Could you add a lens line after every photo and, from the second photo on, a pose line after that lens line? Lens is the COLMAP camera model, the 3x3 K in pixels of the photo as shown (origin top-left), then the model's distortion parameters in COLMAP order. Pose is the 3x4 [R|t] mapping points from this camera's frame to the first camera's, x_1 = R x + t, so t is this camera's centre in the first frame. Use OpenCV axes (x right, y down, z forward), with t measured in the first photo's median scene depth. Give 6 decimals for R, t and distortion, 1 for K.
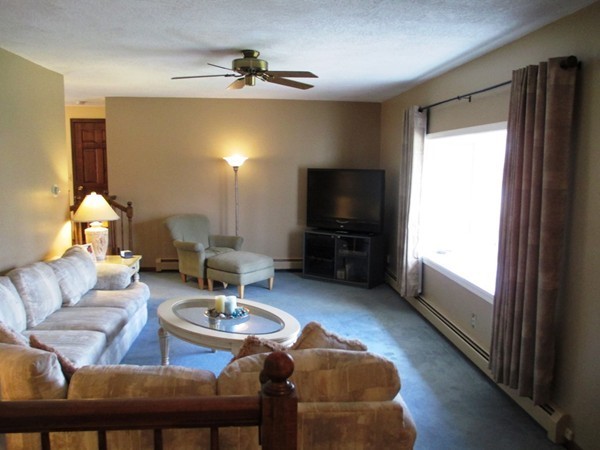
lens RADIAL K [[506.5, 0, 300.0], [0, 506.5, 225.0], [0, 0, 1]] dist [-0.050915, 0.011735]
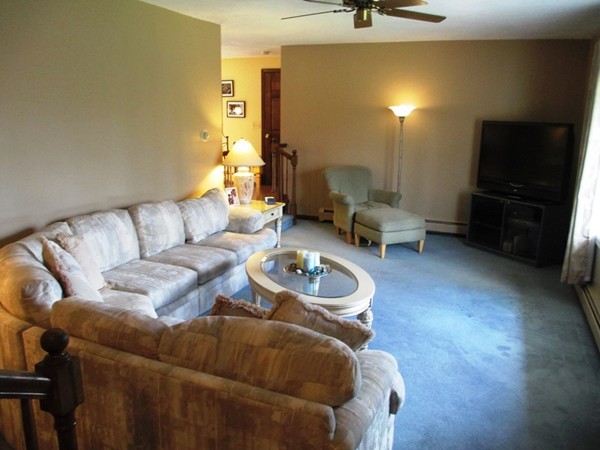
lens RADIAL K [[506.5, 0, 300.0], [0, 506.5, 225.0], [0, 0, 1]] dist [-0.050915, 0.011735]
pose [[0.888195, 0.105891, -0.447099, 0.183472], [-0.065570, 0.992333, 0.104766, -0.004878], [0.454764, -0.063737, 0.888328, 0.113254]]
